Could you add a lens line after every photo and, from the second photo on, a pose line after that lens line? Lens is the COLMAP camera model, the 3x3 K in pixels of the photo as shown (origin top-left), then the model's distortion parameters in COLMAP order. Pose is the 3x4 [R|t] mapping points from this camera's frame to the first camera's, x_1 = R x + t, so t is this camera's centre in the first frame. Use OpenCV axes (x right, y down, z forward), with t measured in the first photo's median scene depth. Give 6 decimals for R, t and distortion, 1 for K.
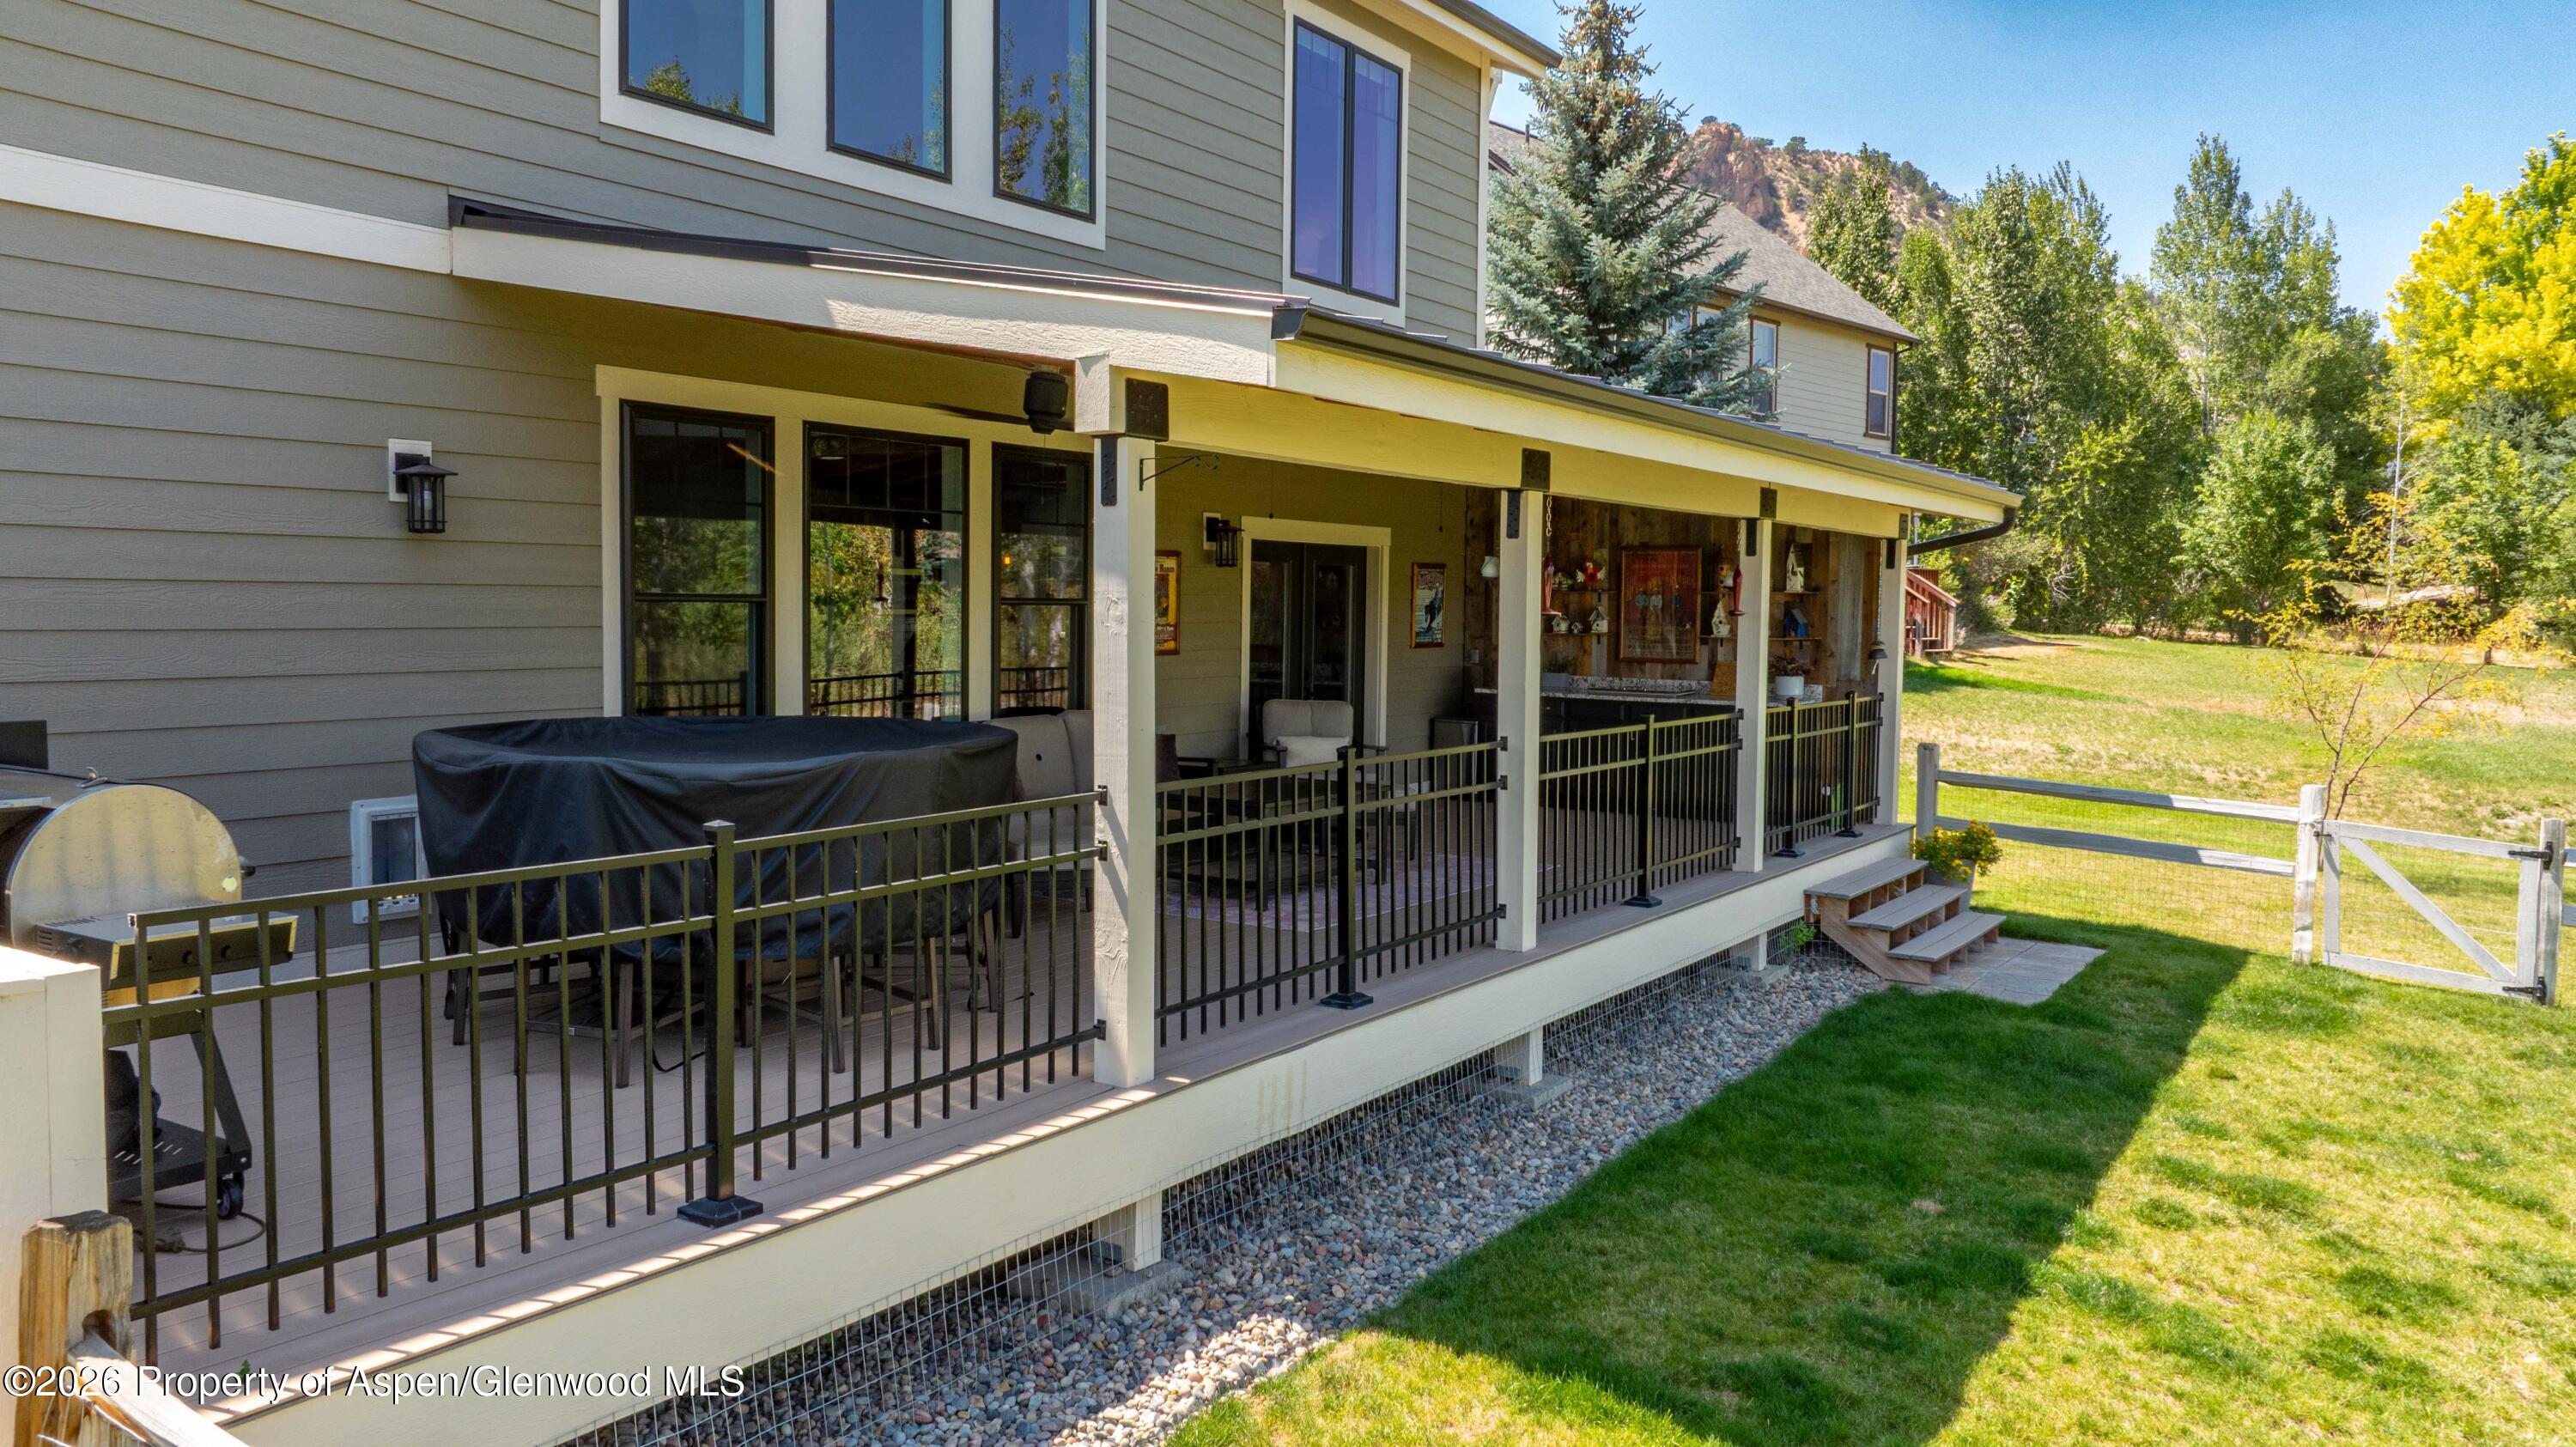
lens RADIAL K [[1830.3, 0, 1296.4], [0, 1830.3, 678.7], [0, 0, 1]] dist [-0.034292, -0.001726]
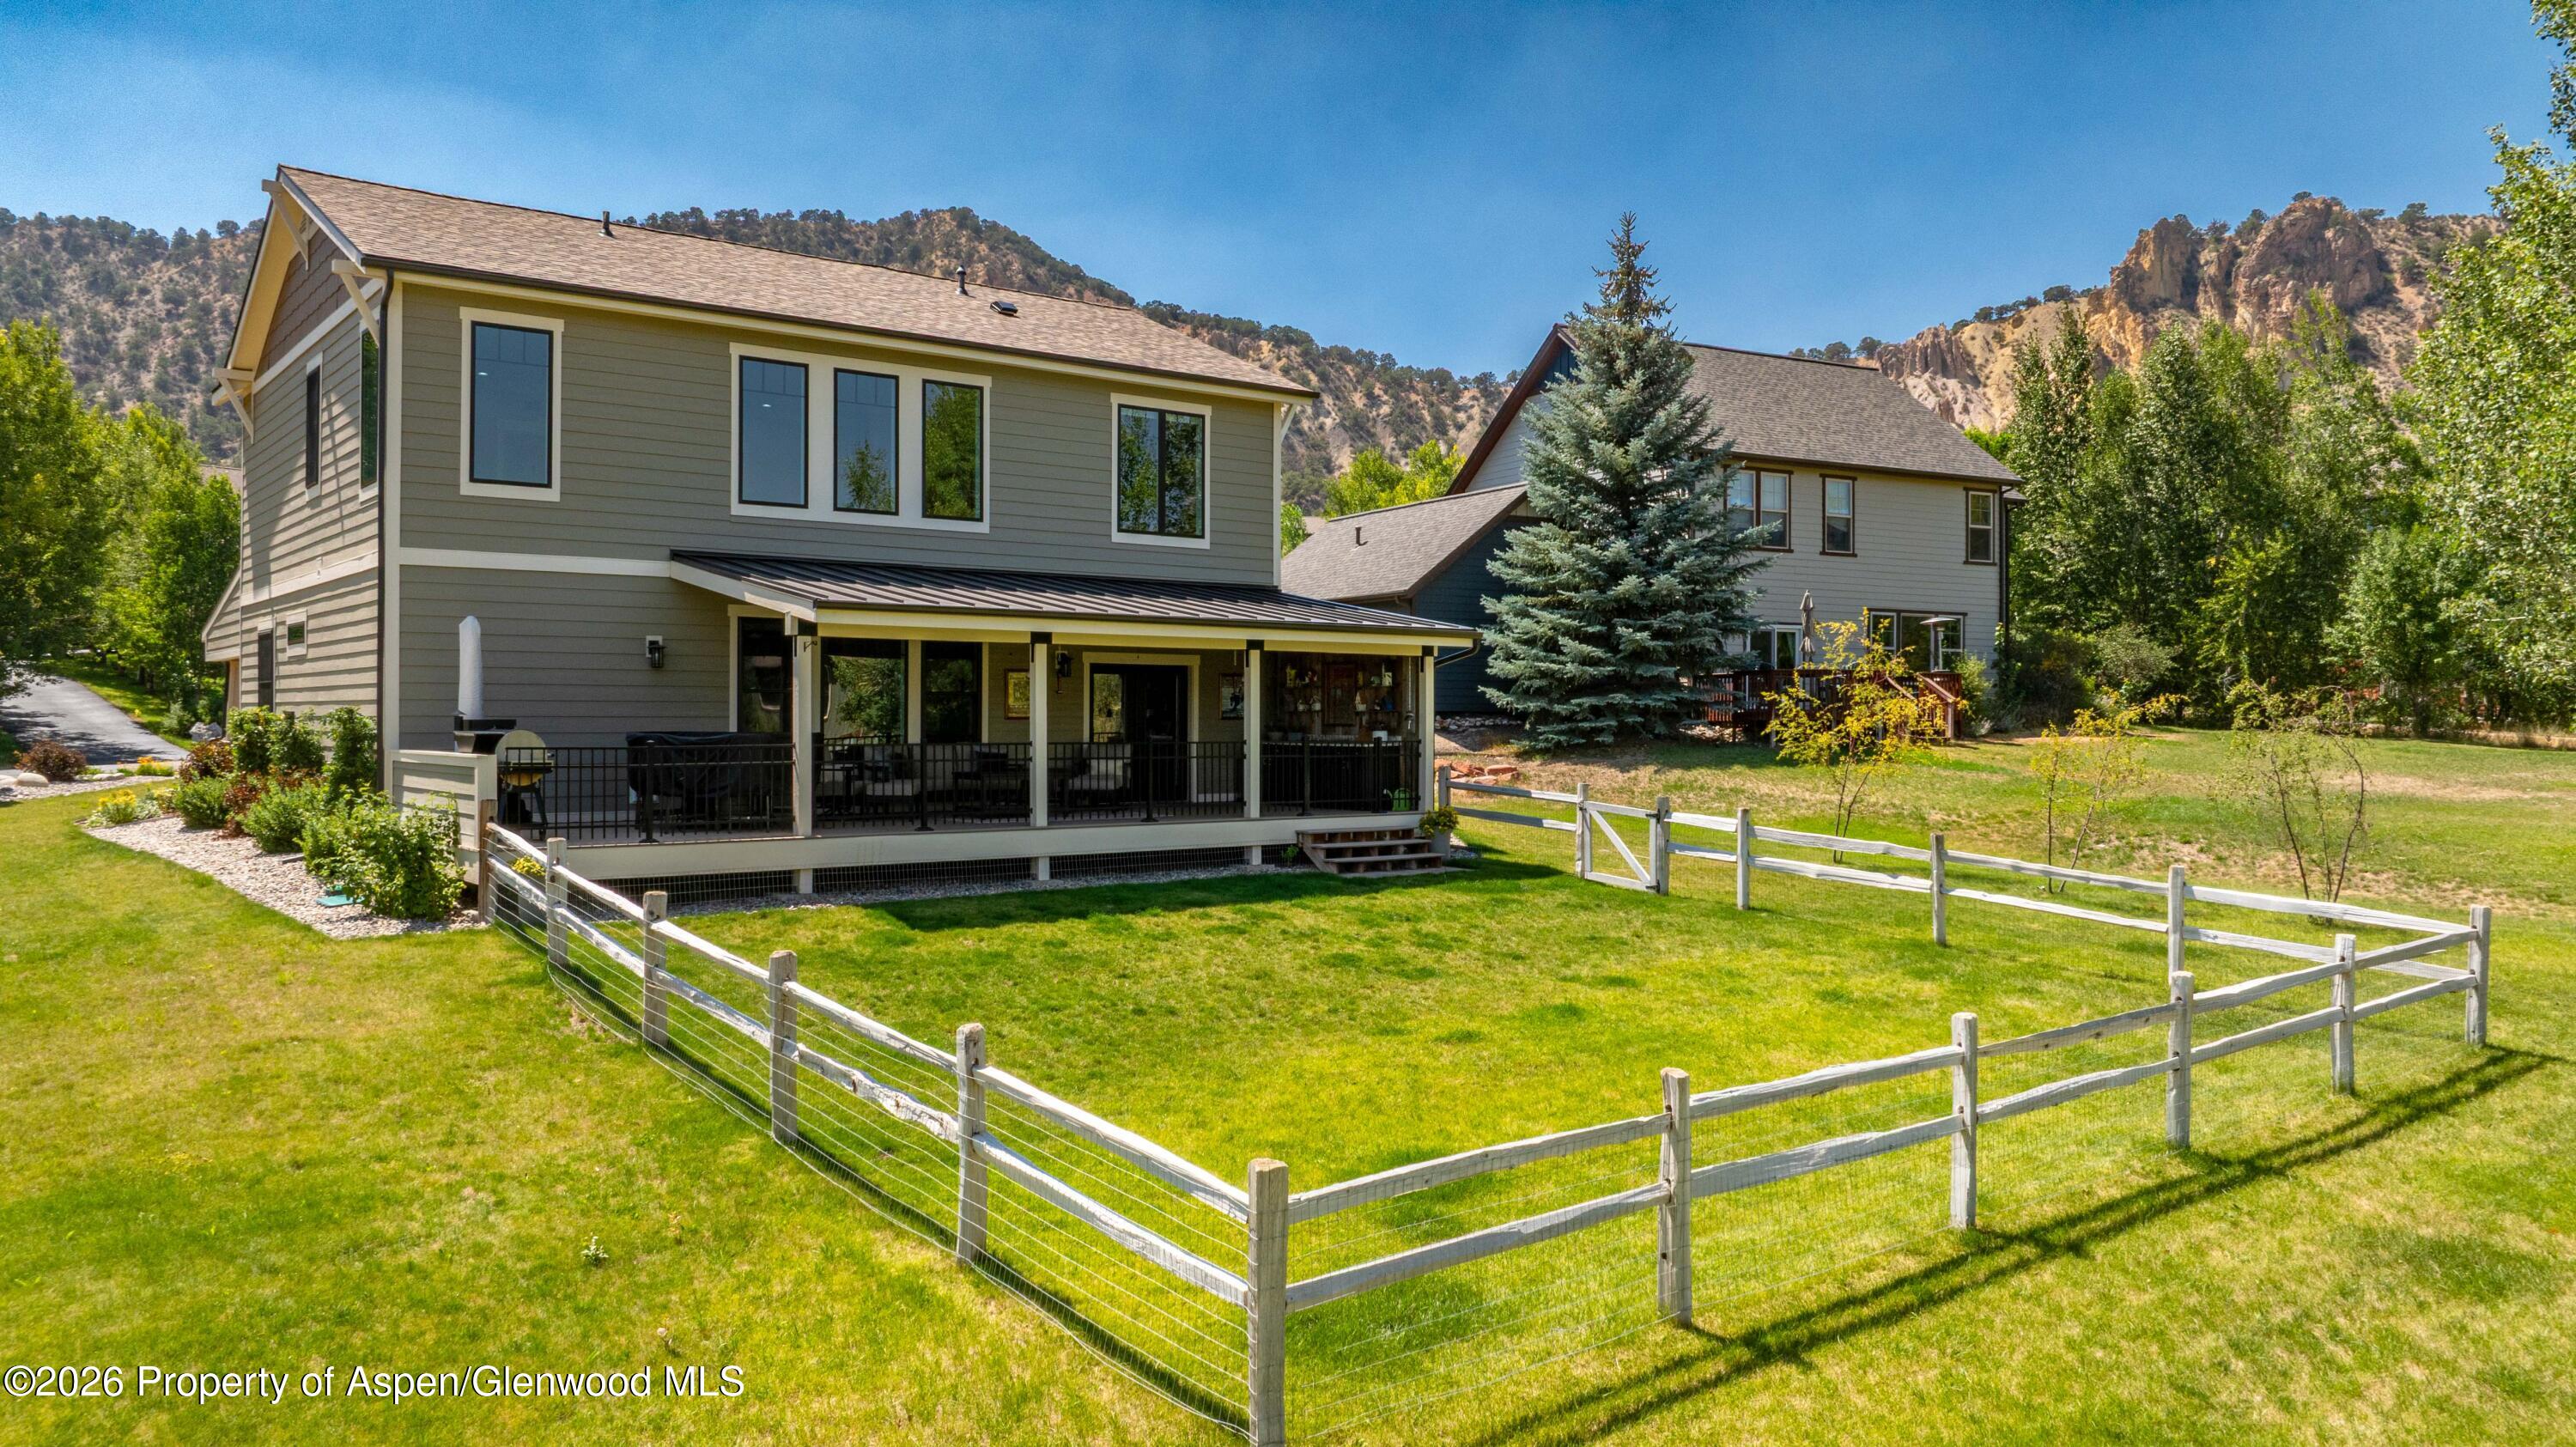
lens RADIAL K [[1787.7, 0, 1288.0], [0, 1787.7, 723.5], [0, 0, 1]] dist [-0.017313, -0.001303]
pose [[0.950608, -0.005409, -0.310347, 0.752816], [-0.006651, 0.999264, -0.037787, 0.061262], [0.310323, 0.037985, 0.949872, -0.771310]]
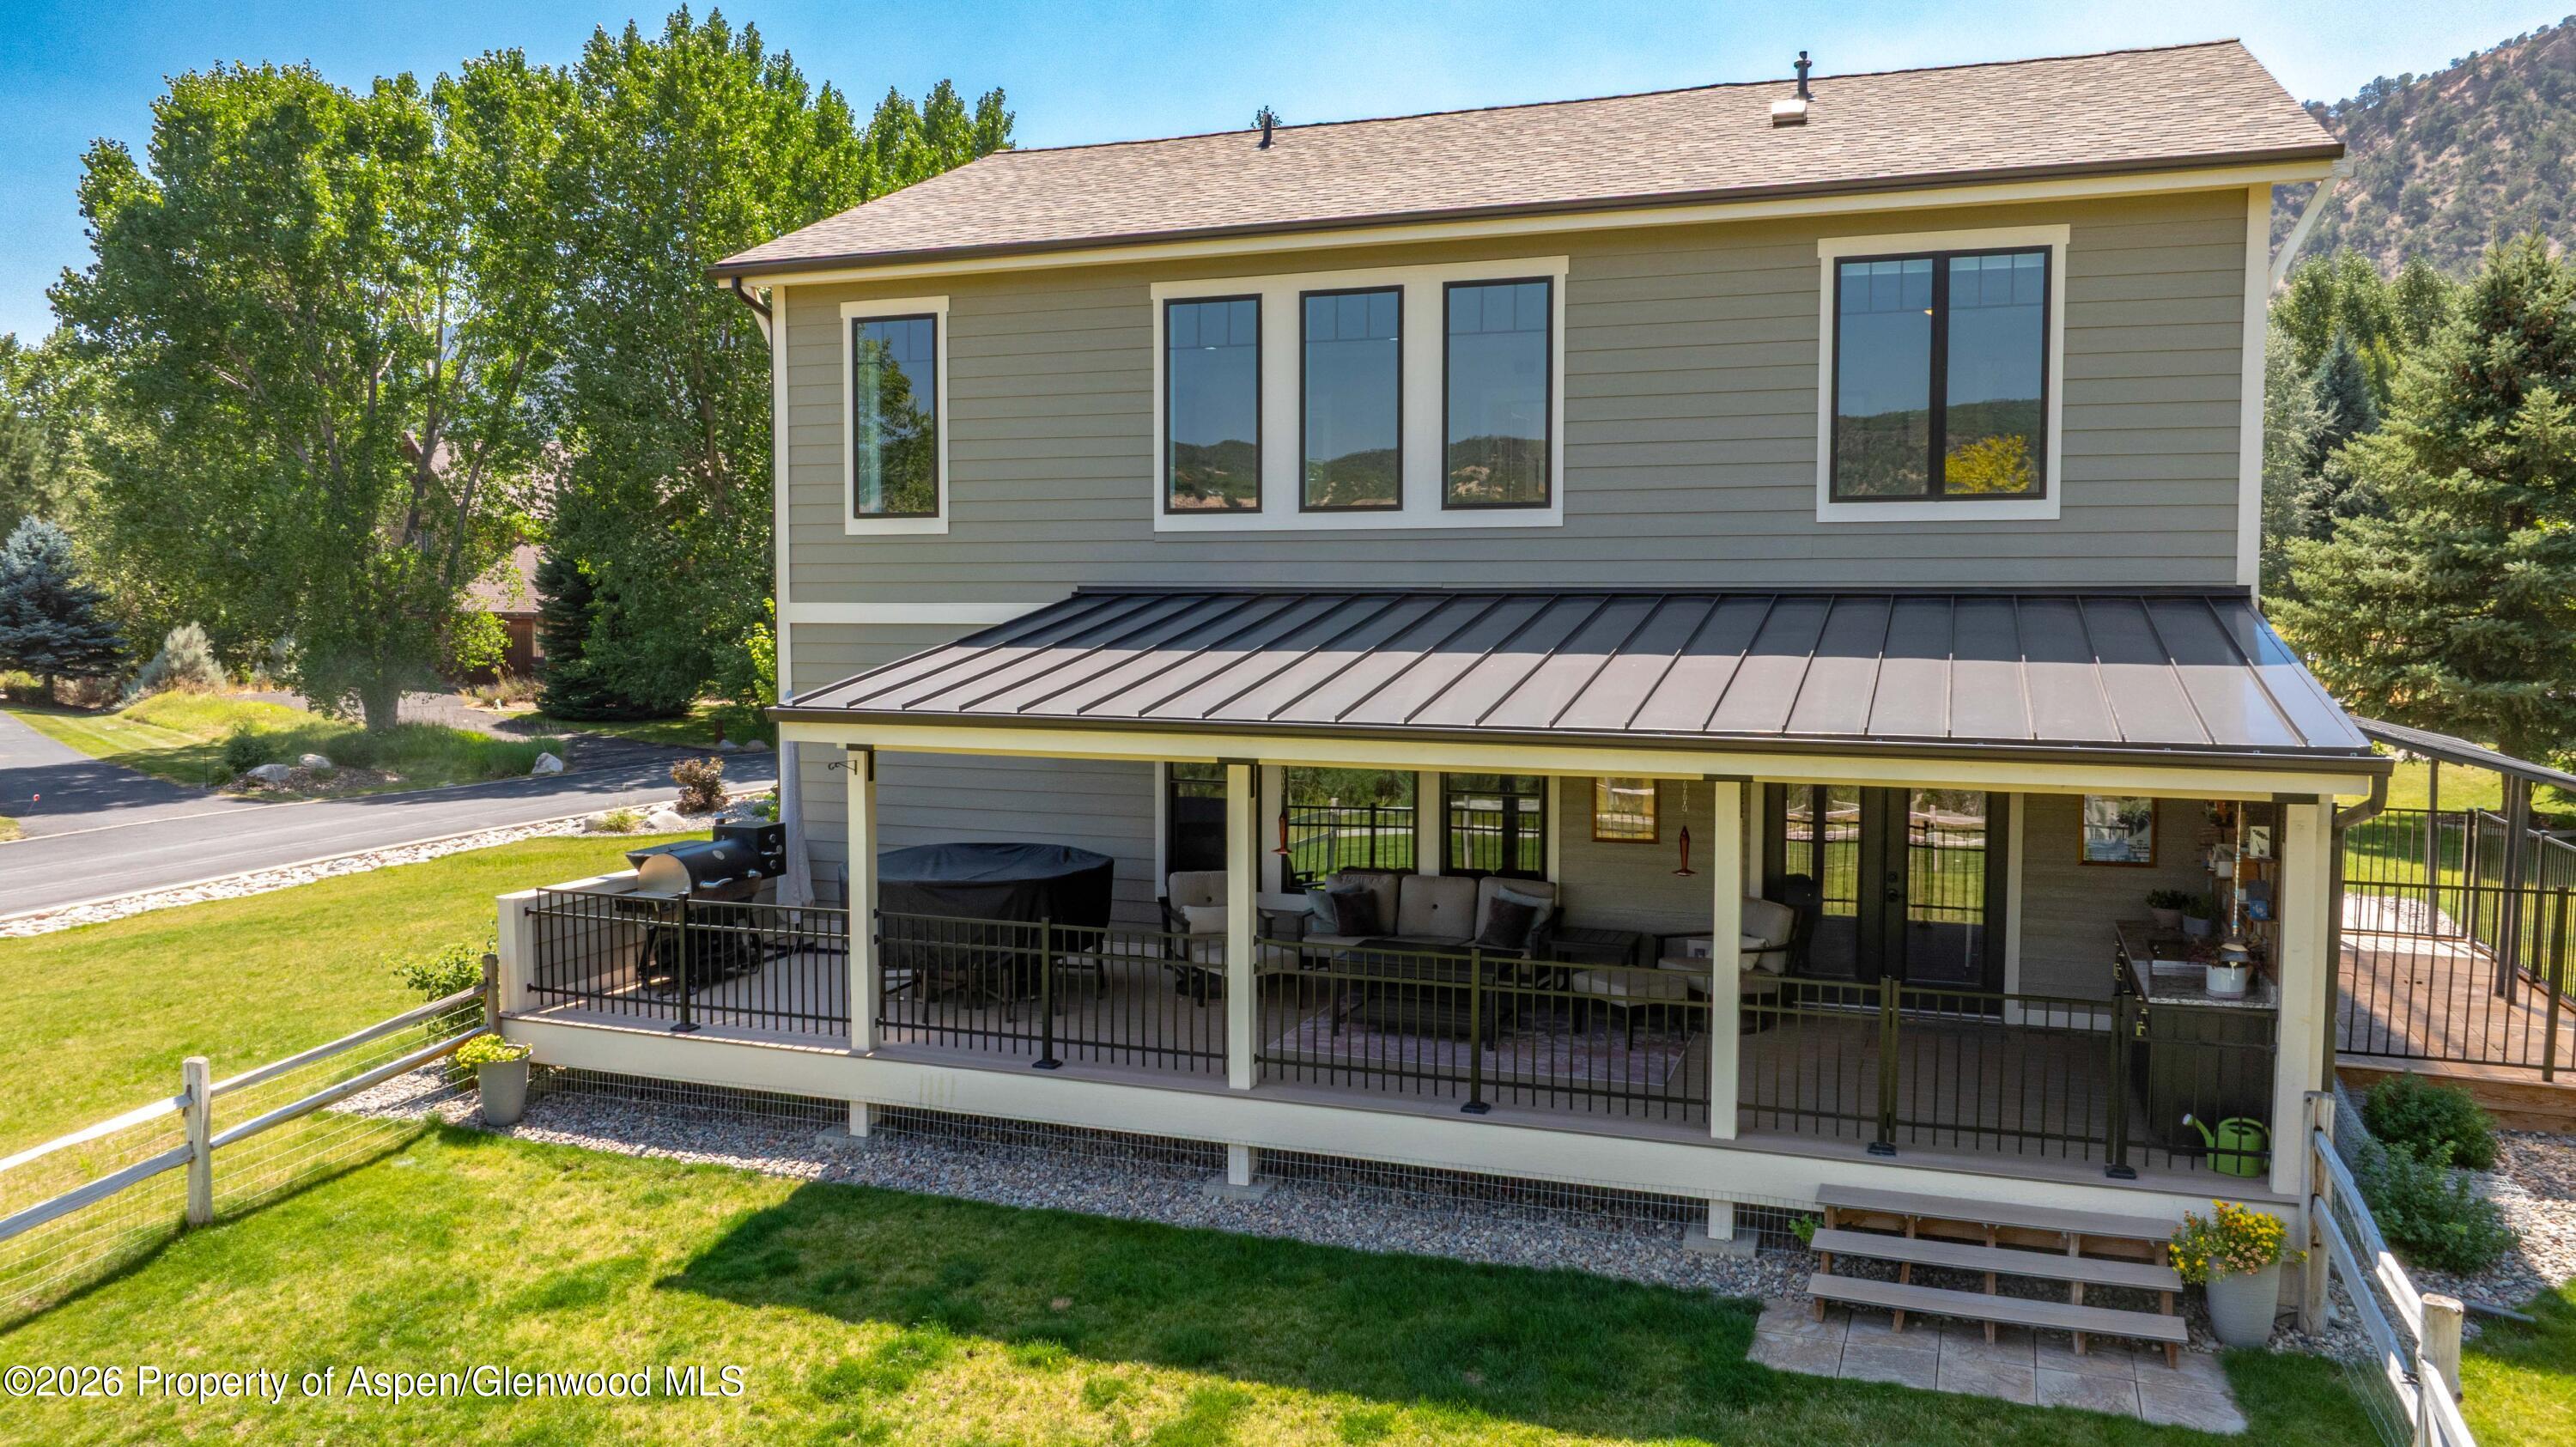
lens RADIAL K [[1696.7, 0, 1413.6], [0, 1696.7, 721.3], [0, 0, 1]] dist [-0.000315, -0.000066]
pose [[0.262534, 0.050257, -0.963613, 0.862624], [-0.042336, 0.998281, 0.040530, -0.116426], [0.963994, 0.030155, 0.264210, 0.482374]]
